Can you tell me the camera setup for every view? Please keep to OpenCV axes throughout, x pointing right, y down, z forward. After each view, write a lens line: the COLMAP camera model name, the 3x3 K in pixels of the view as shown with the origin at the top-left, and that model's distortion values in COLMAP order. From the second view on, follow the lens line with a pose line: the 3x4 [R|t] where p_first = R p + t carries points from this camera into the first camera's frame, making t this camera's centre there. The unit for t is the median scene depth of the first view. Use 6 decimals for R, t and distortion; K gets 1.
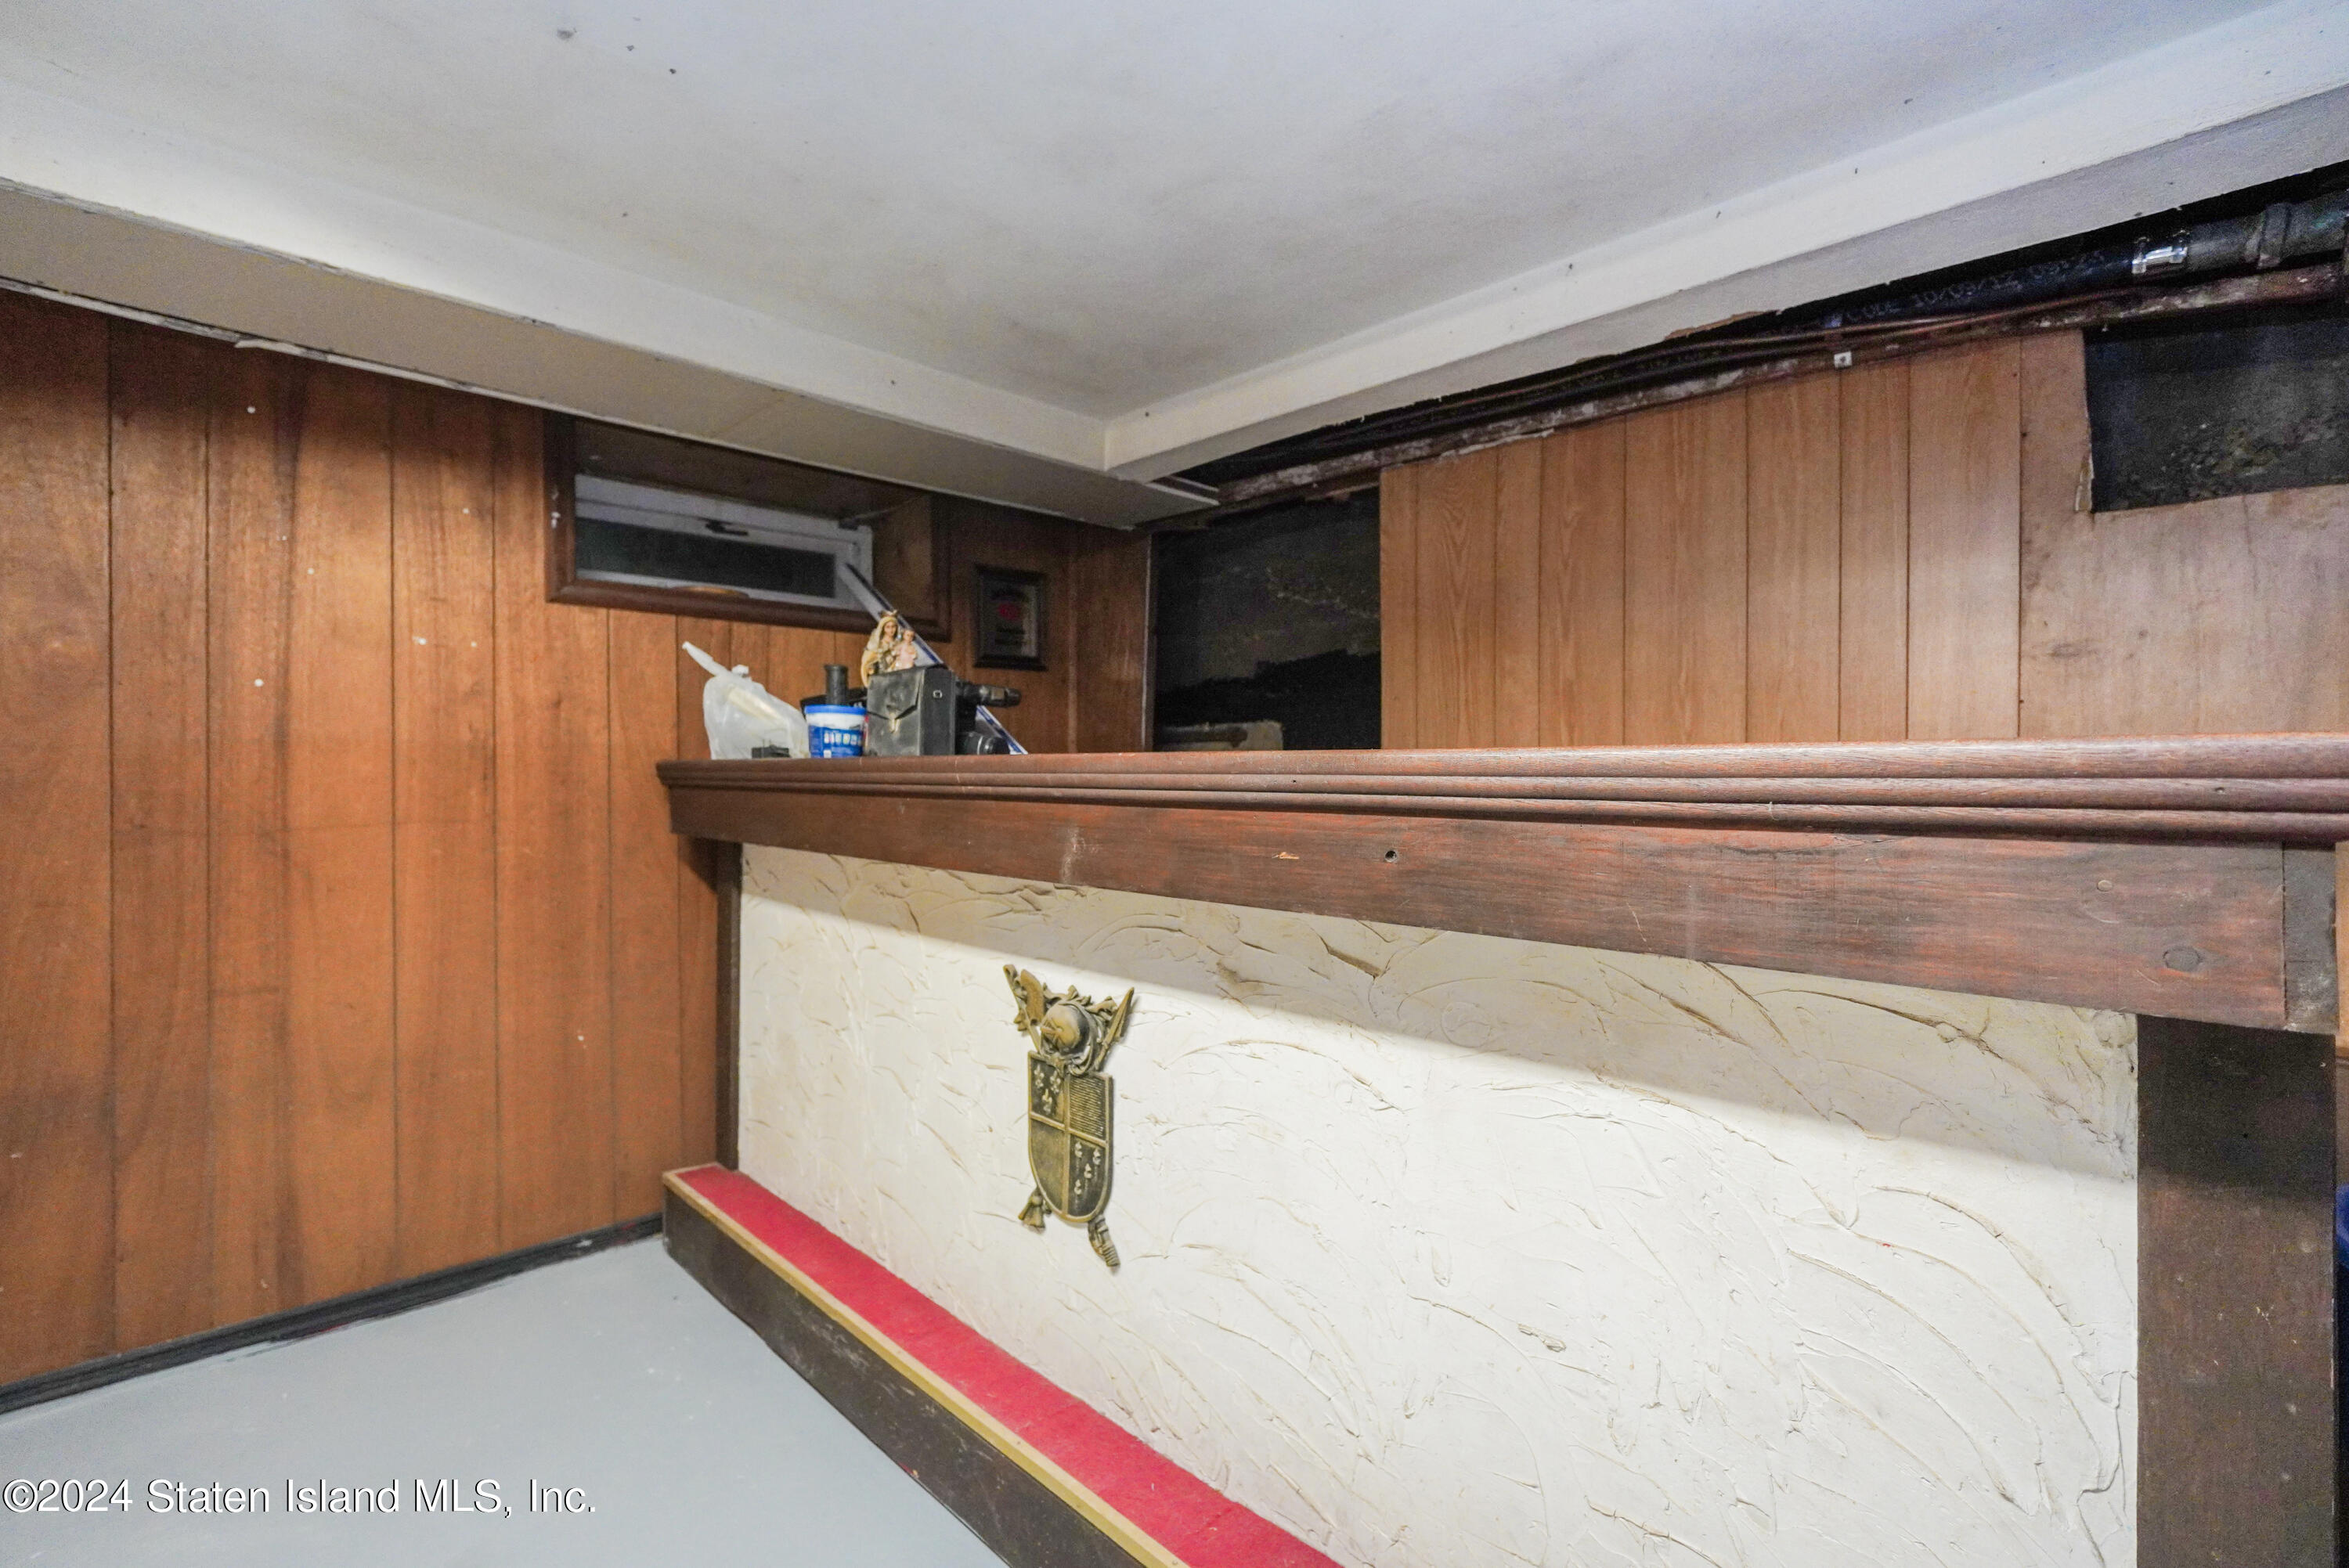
lens RADIAL K [[1083.7, 0, 1174.1], [0, 1083.7, 778.9], [0, 0, 1]] dist [-0.020348, 0.007819]
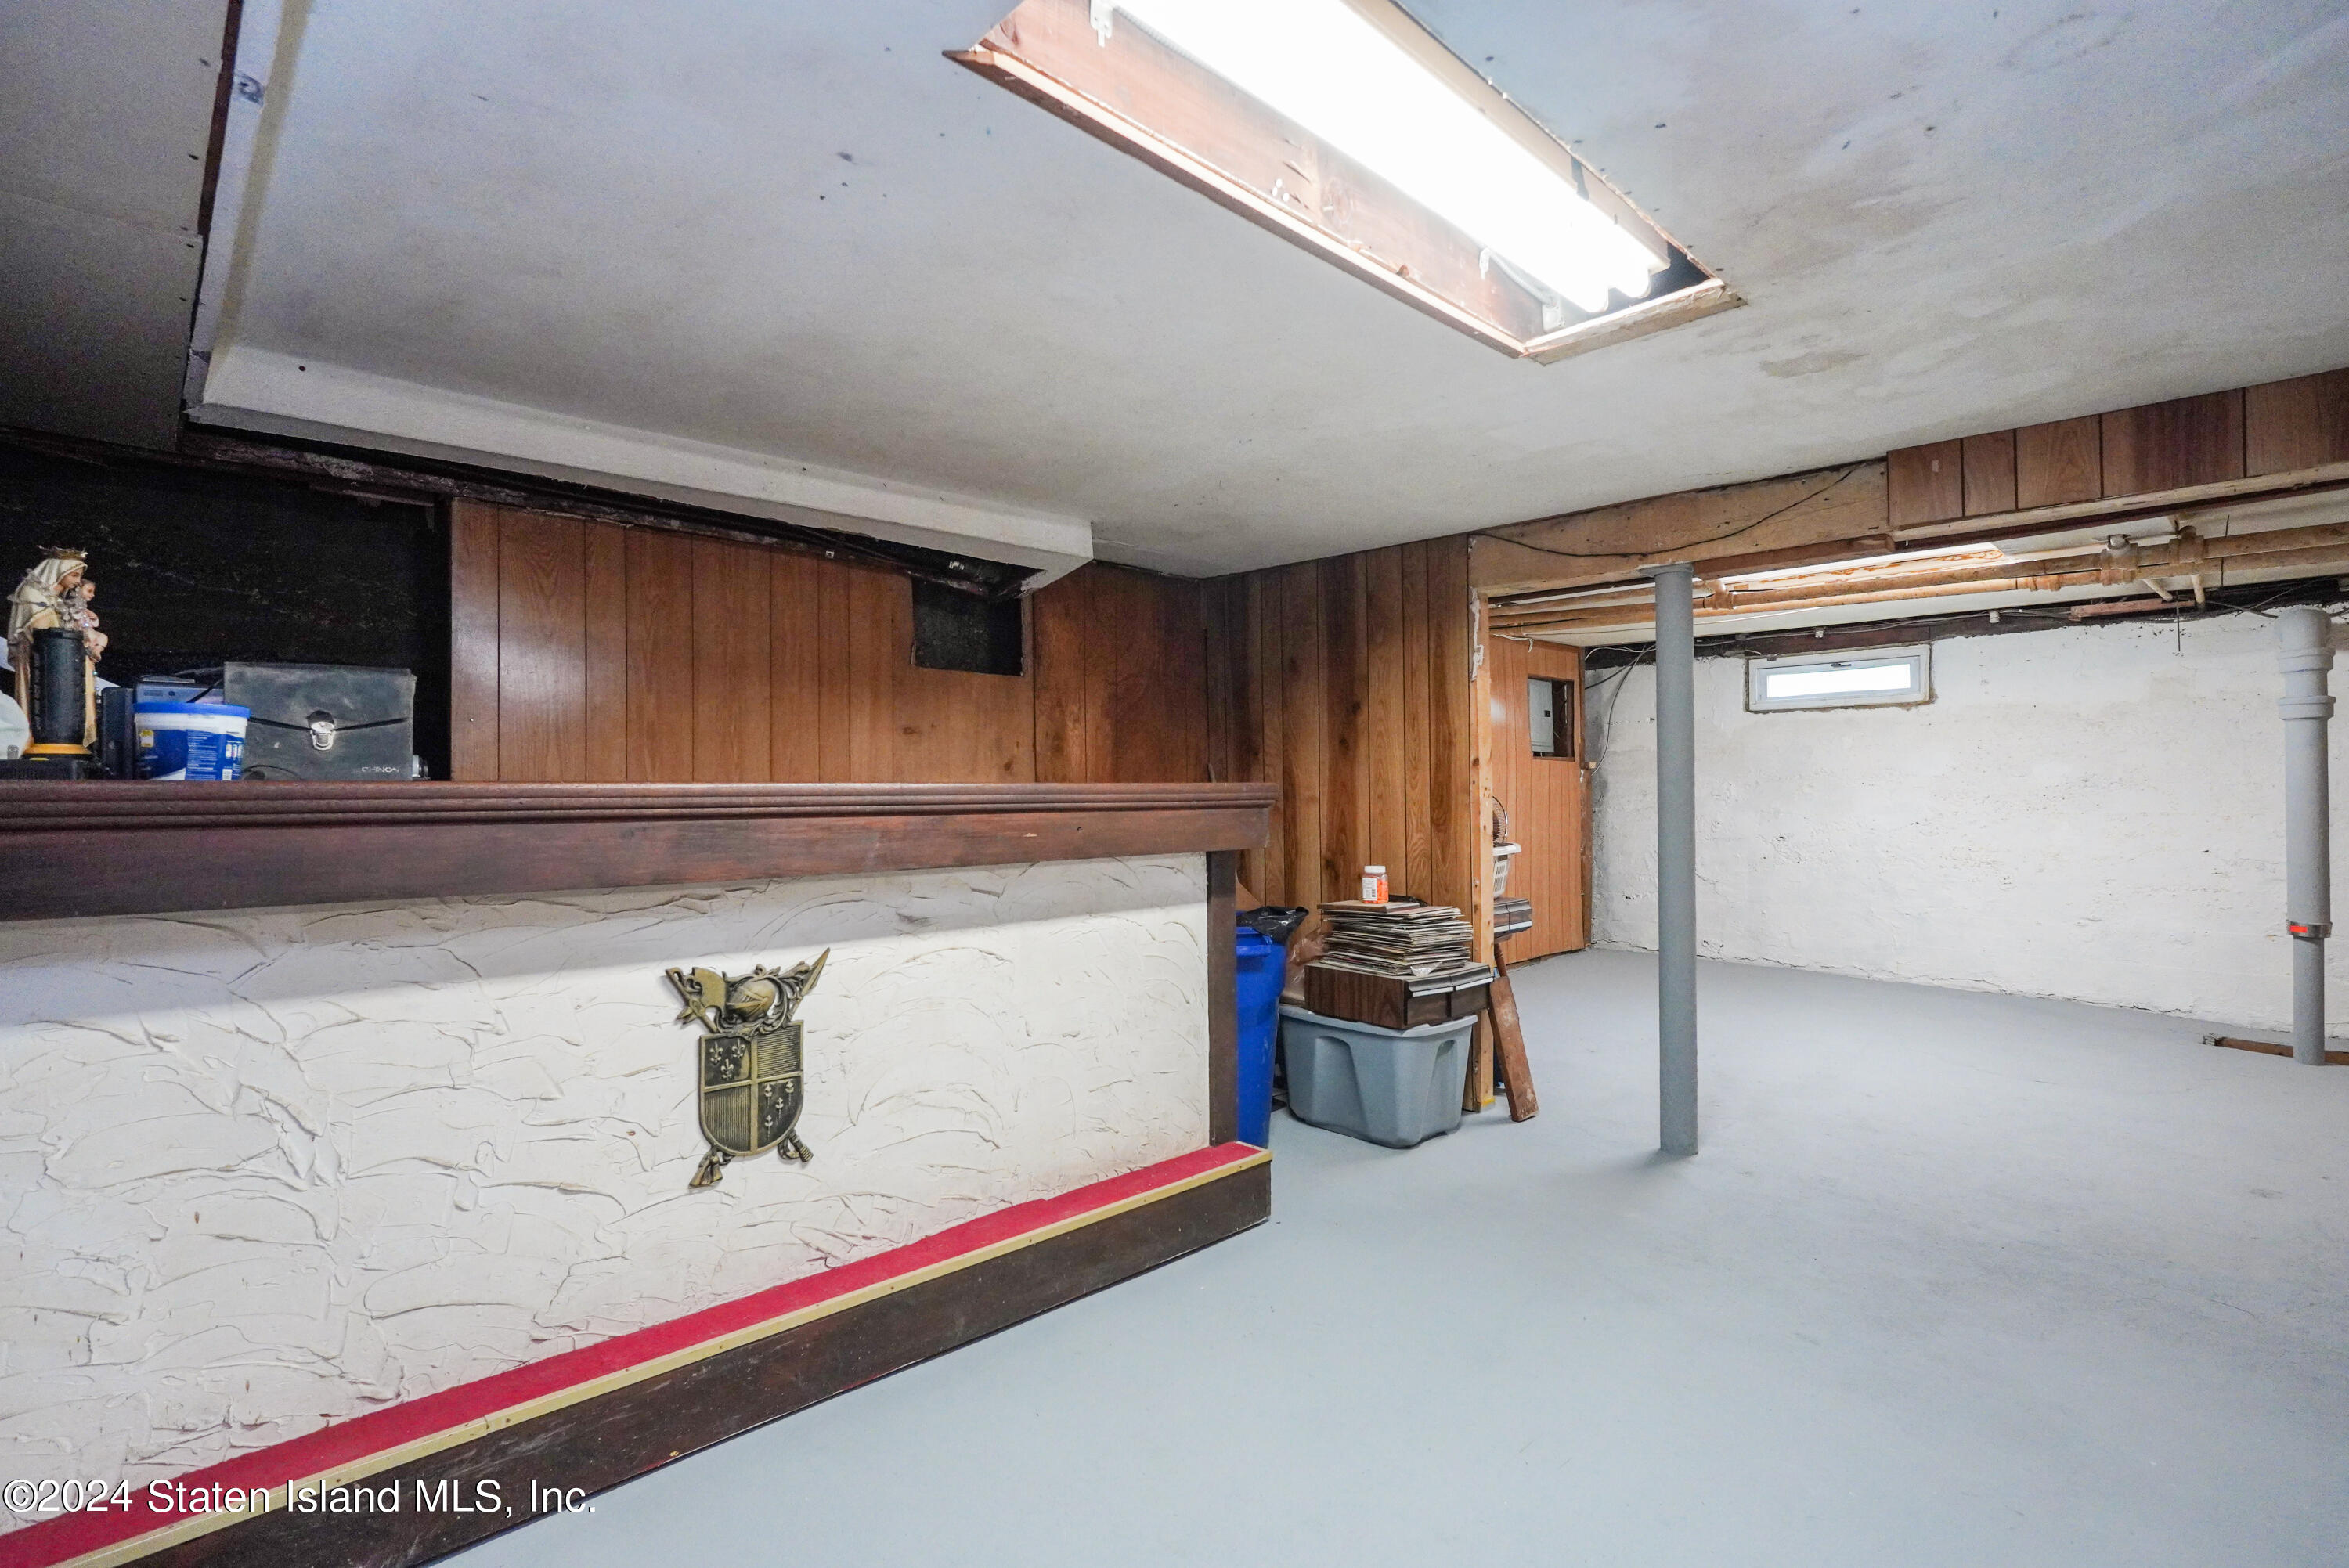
lens RADIAL K [[1083.7, 0, 1173.8], [0, 1083.7, 780.5], [0, 0, 1]] dist [-0.020348, 0.007819]
pose [[0.009005, 0.001410, 0.999958, -1.320046], [0.007019, 0.999974, -0.001473, -0.017717], [-0.999935, 0.007032, 0.008995, 0.494077]]
